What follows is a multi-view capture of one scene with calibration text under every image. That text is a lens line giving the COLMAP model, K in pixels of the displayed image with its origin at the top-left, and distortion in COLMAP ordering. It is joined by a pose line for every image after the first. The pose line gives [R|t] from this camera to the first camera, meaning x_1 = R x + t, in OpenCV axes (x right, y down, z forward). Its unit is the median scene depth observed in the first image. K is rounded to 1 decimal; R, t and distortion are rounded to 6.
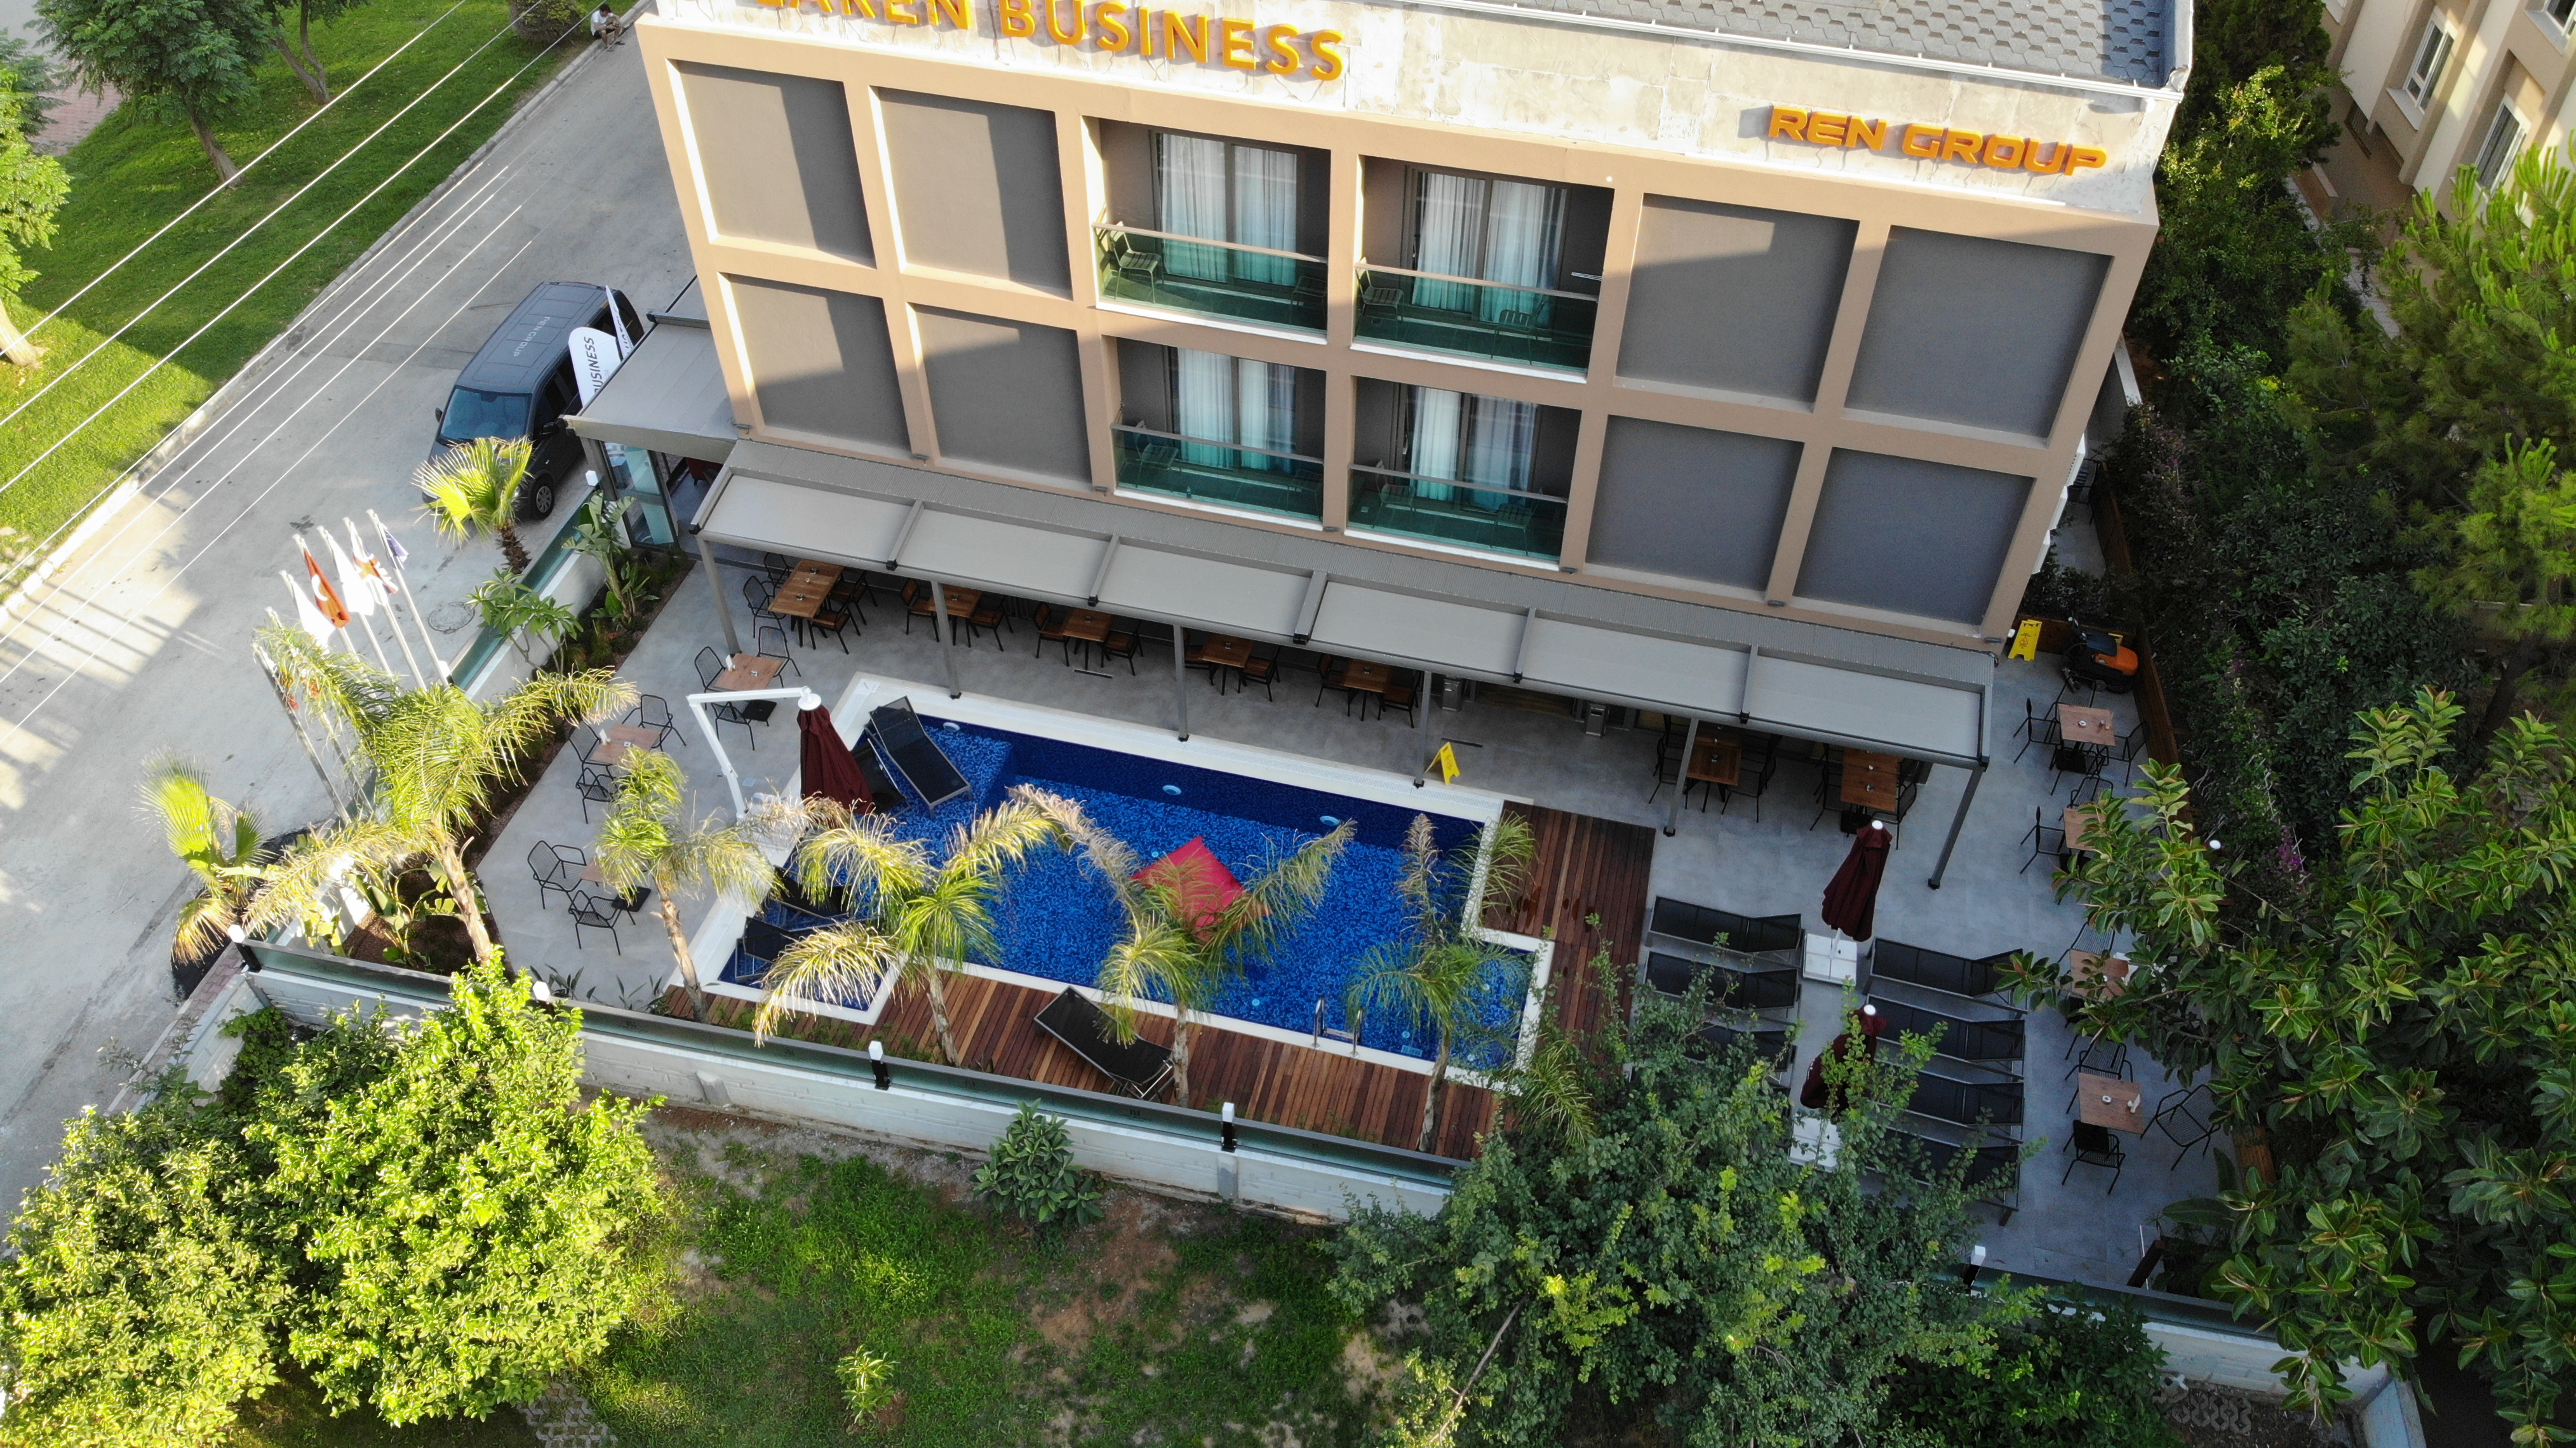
lens RADIAL K [[1881.4, 0, 1295.3], [0, 1881.4, 701.5], [0, 0, 1]] dist [0.057238, -0.166577]
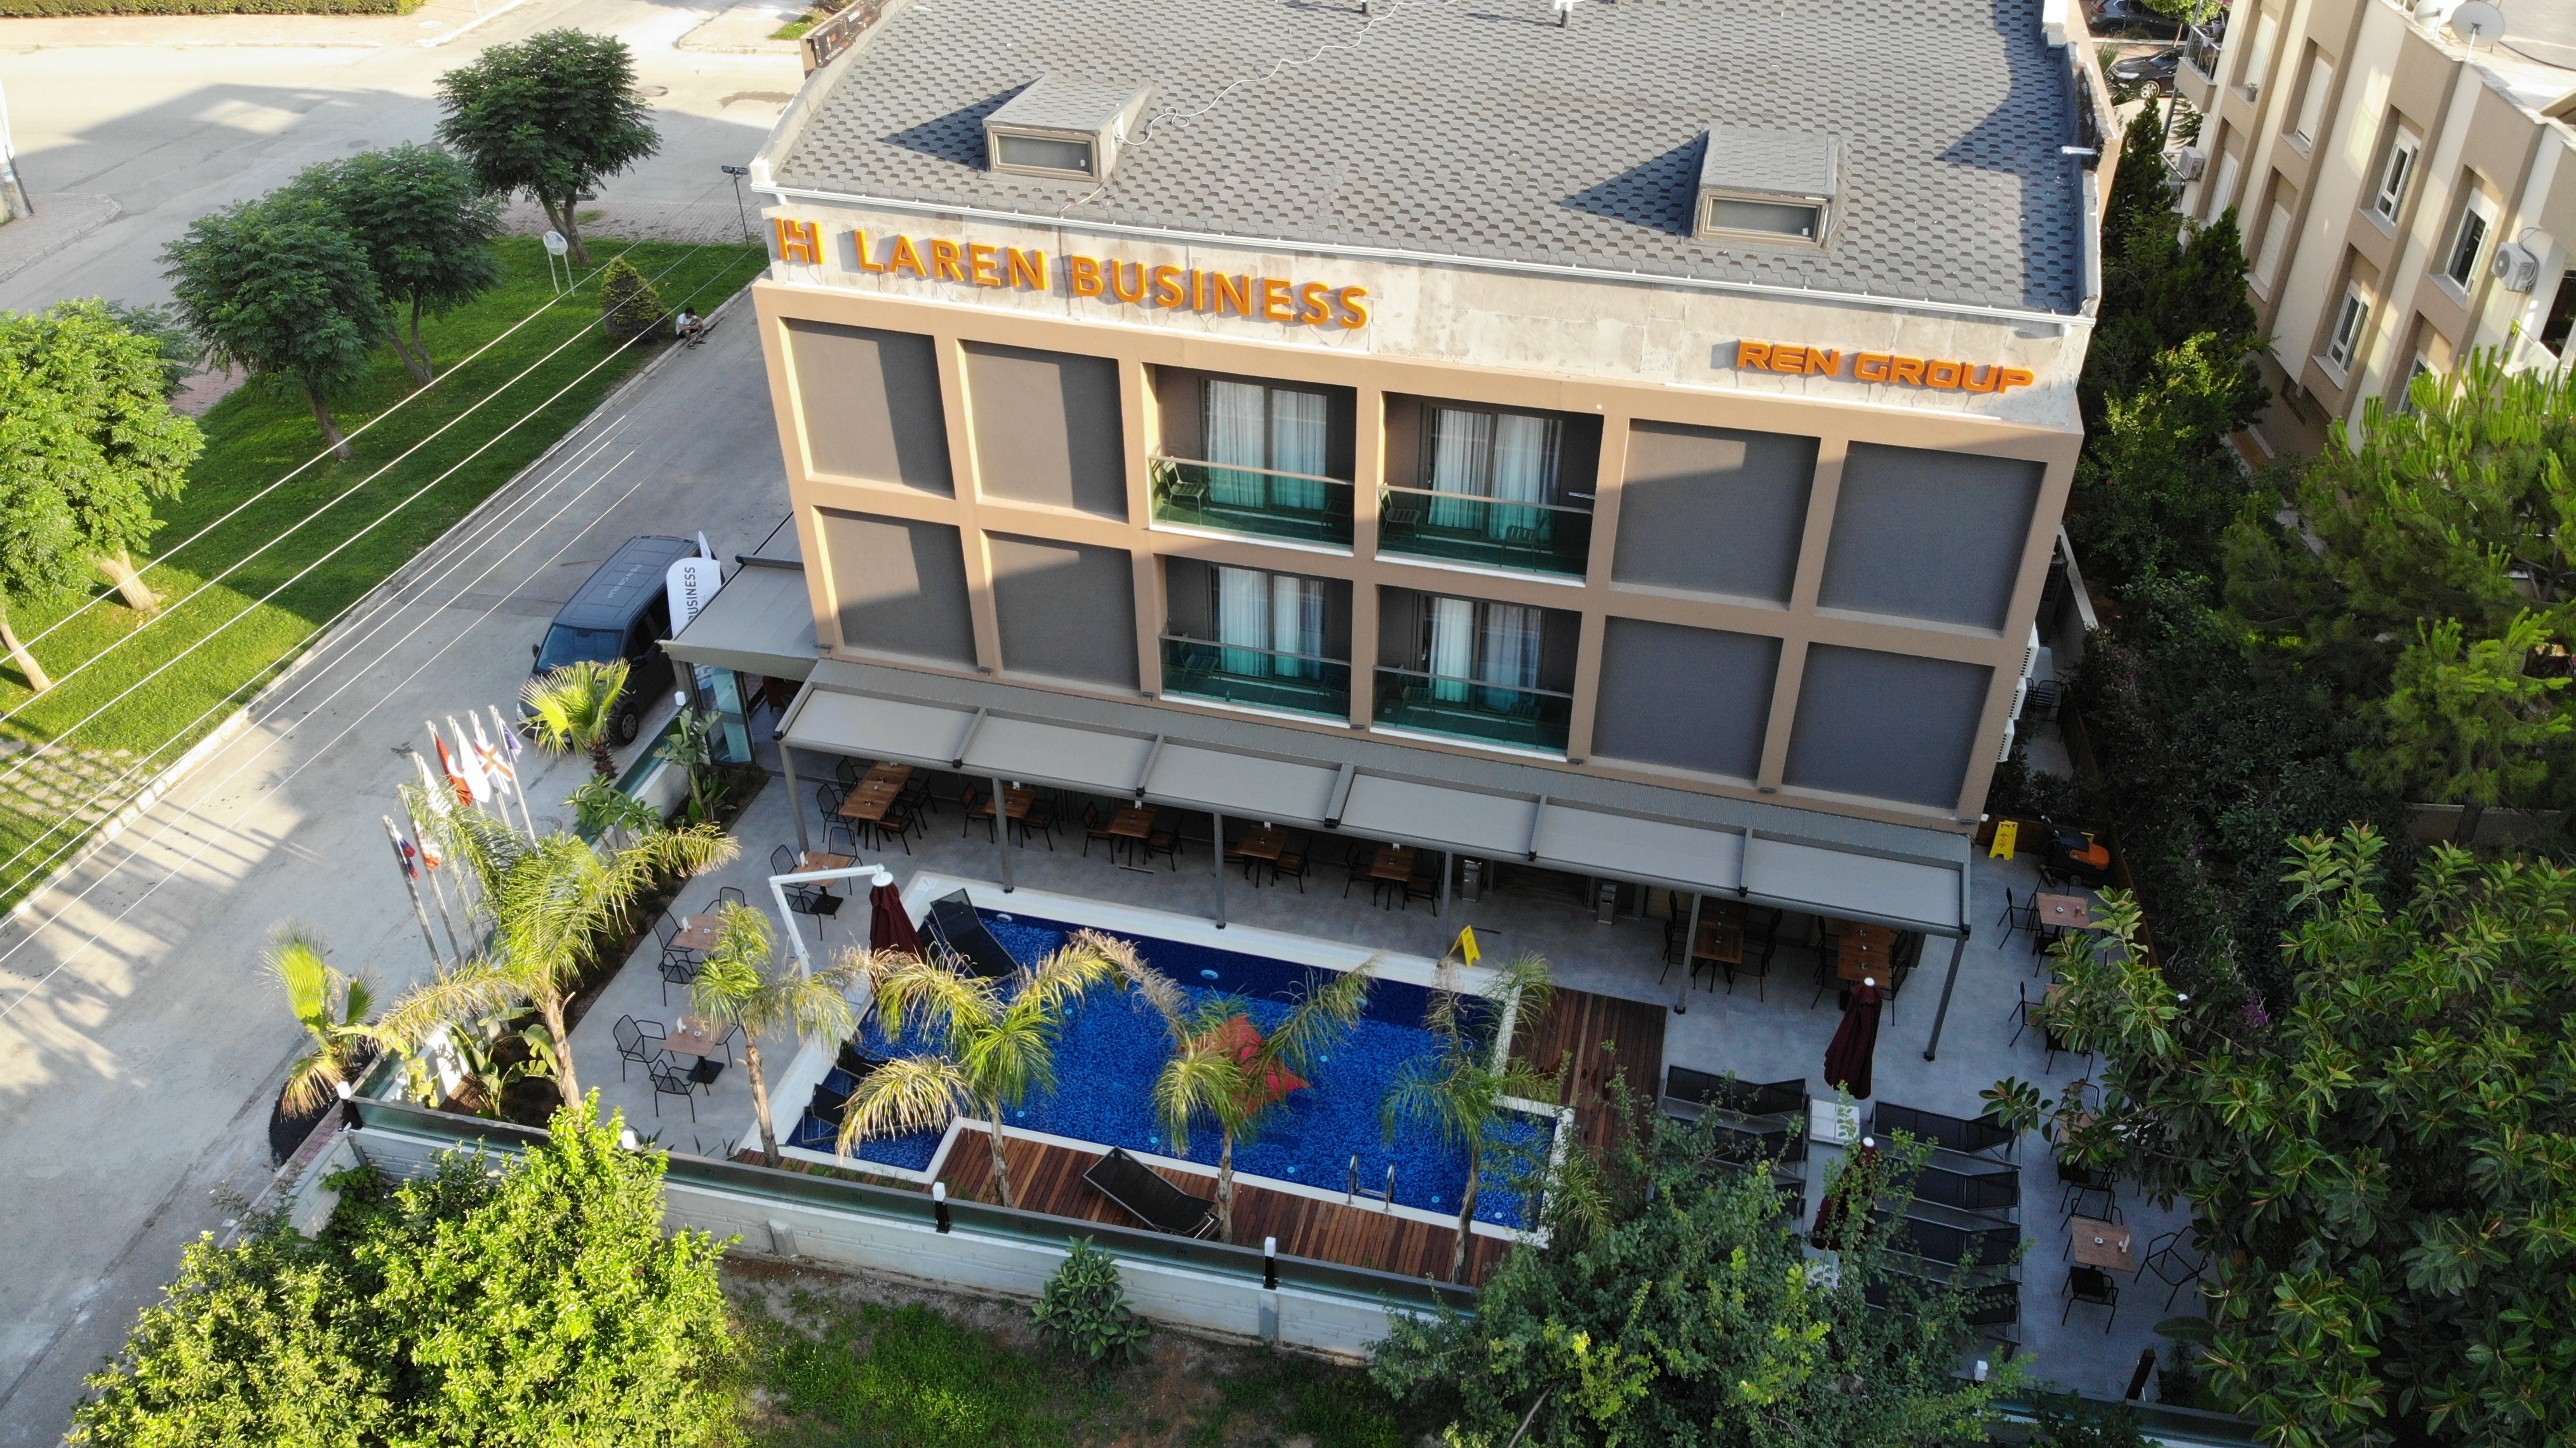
lens RADIAL K [[1881.4, 0, 1291.9], [0, 1881.4, 698.4], [0, 0, 1]] dist [0.057238, -0.166577]
pose [[0.999971, -0.004251, -0.006315, -0.014186], [0.003106, 0.985188, -0.171451, 0.088801], [0.006950, 0.171427, 0.985172, -0.093679]]
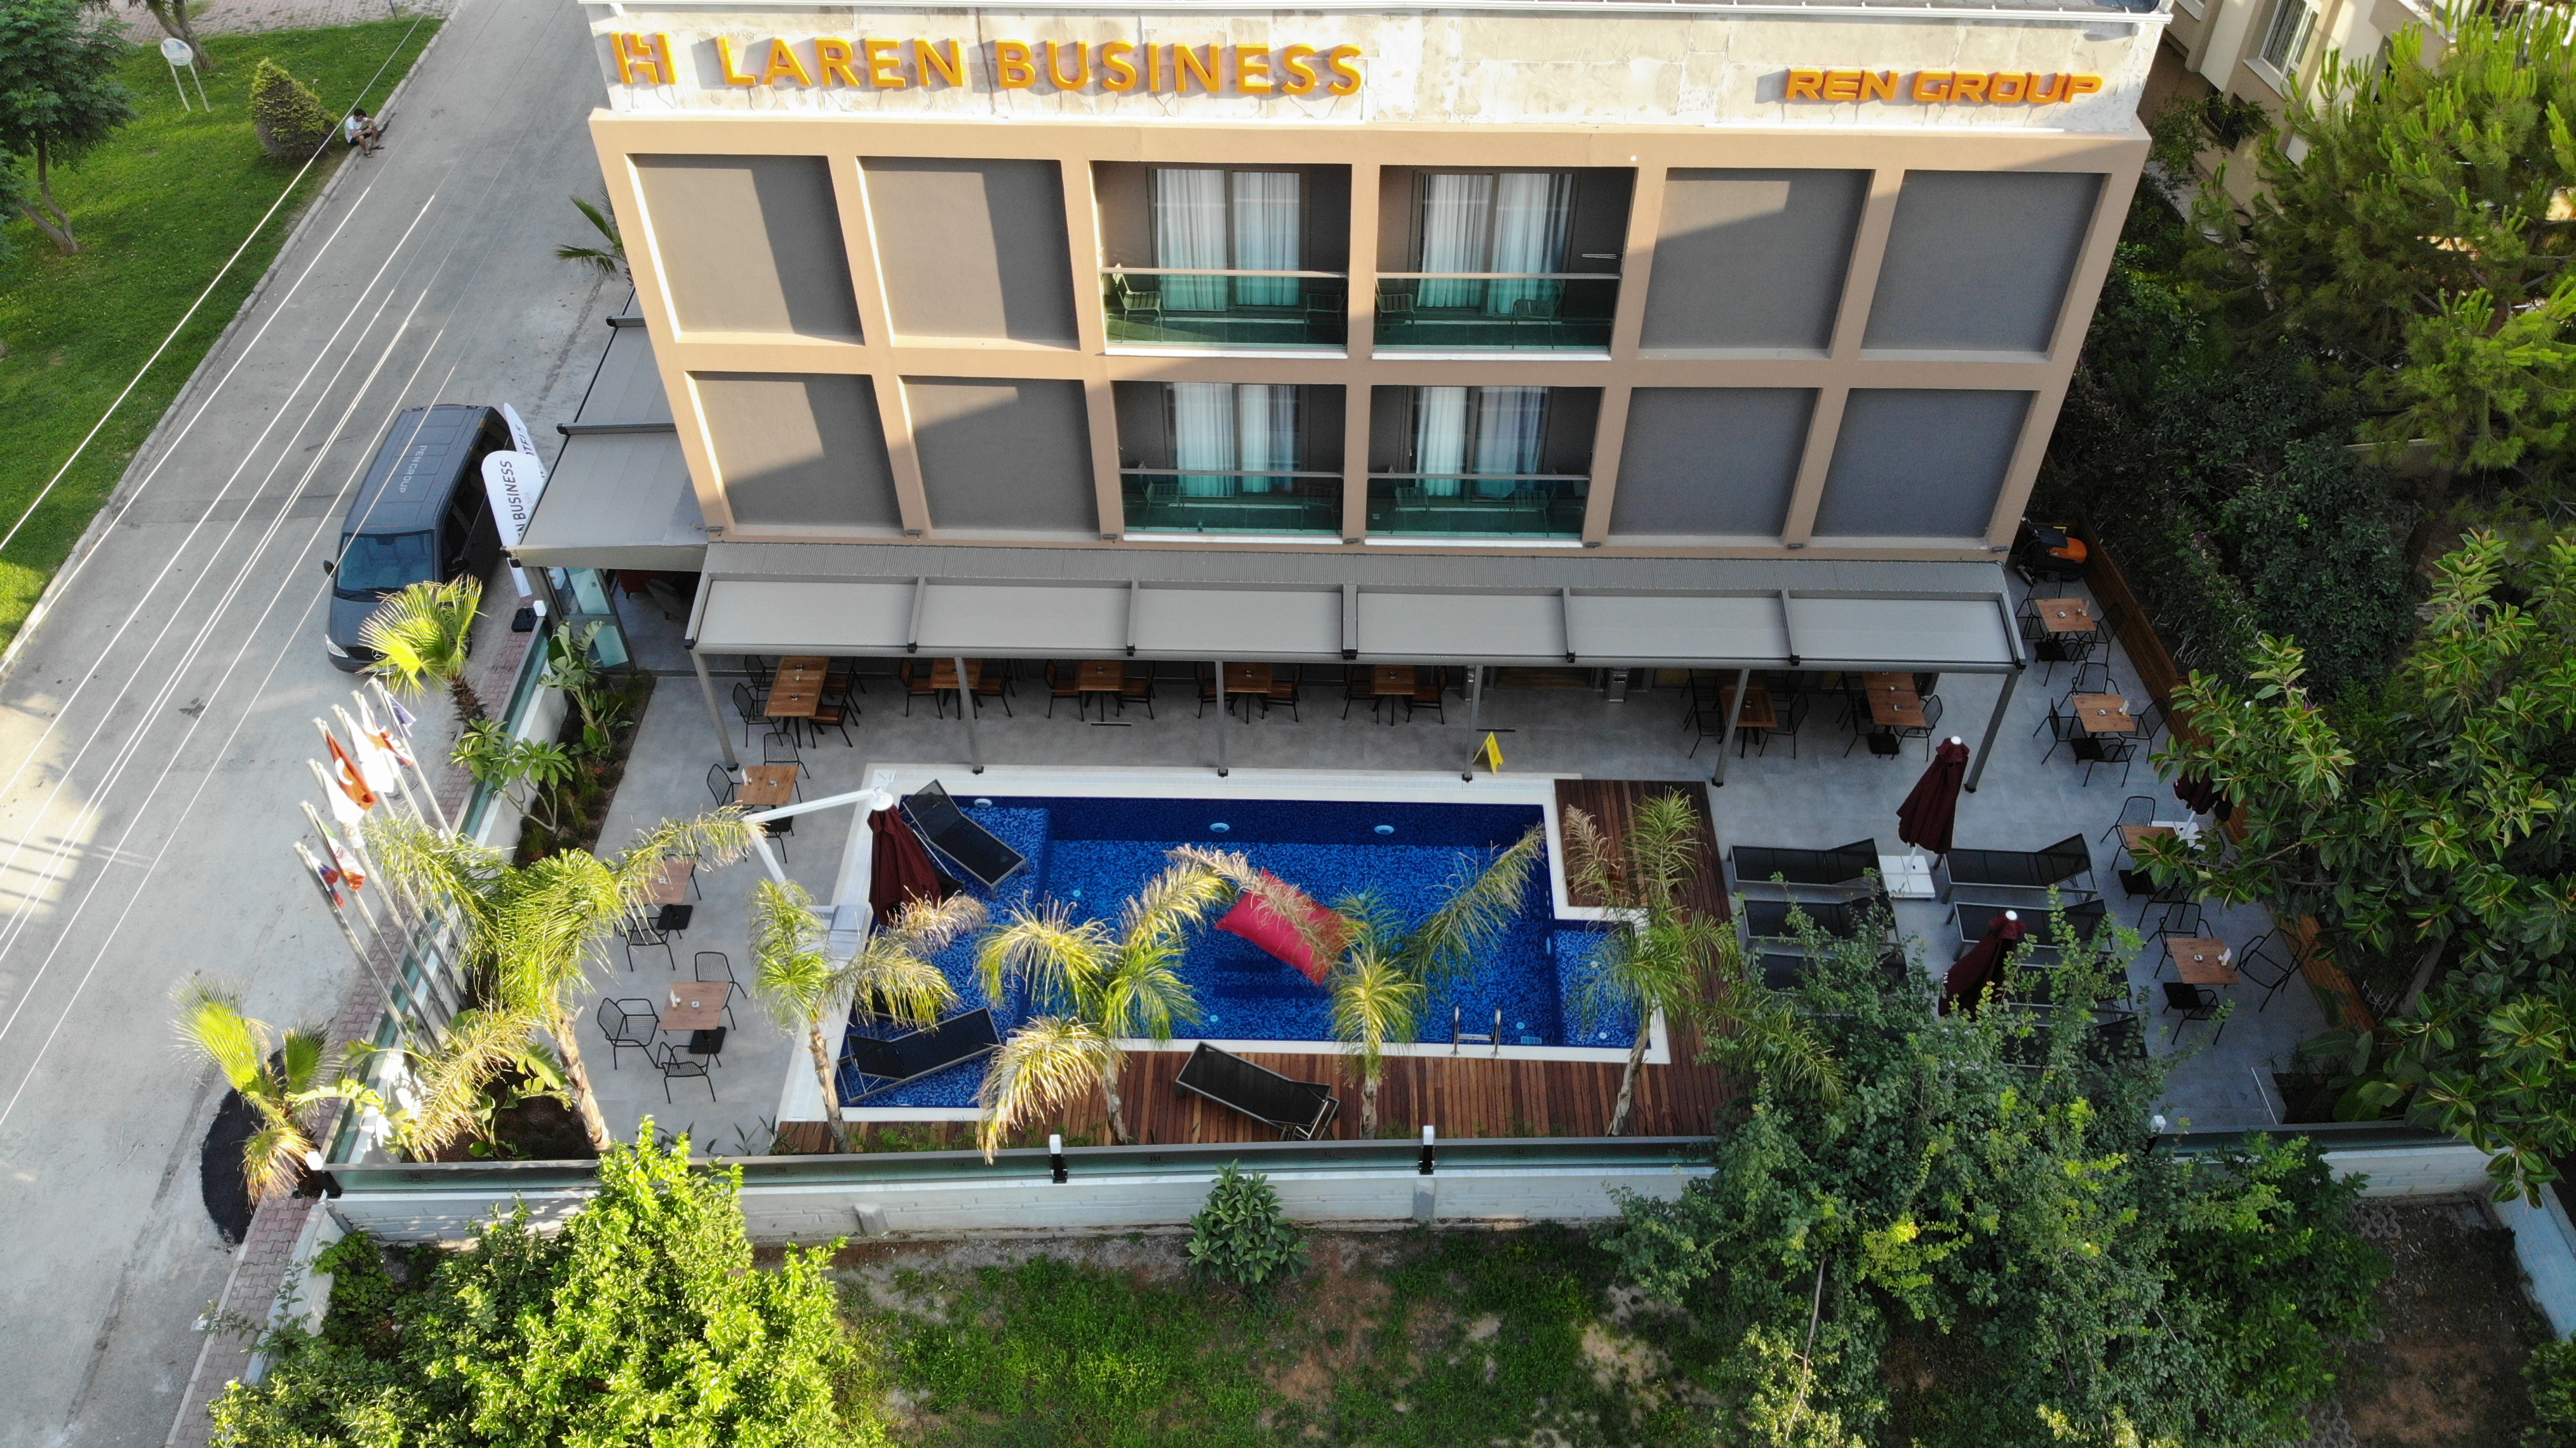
lens RADIAL K [[1881.4, 0, 1287.5], [0, 1881.4, 700.7], [0, 0, 1]] dist [0.057238, -0.166577]
pose [[0.974472, -0.165065, 0.152177, -0.204026], [0.165102, 0.986198, 0.012480, -0.029831], [-0.152137, 0.012963, 0.988274, 0.023932]]
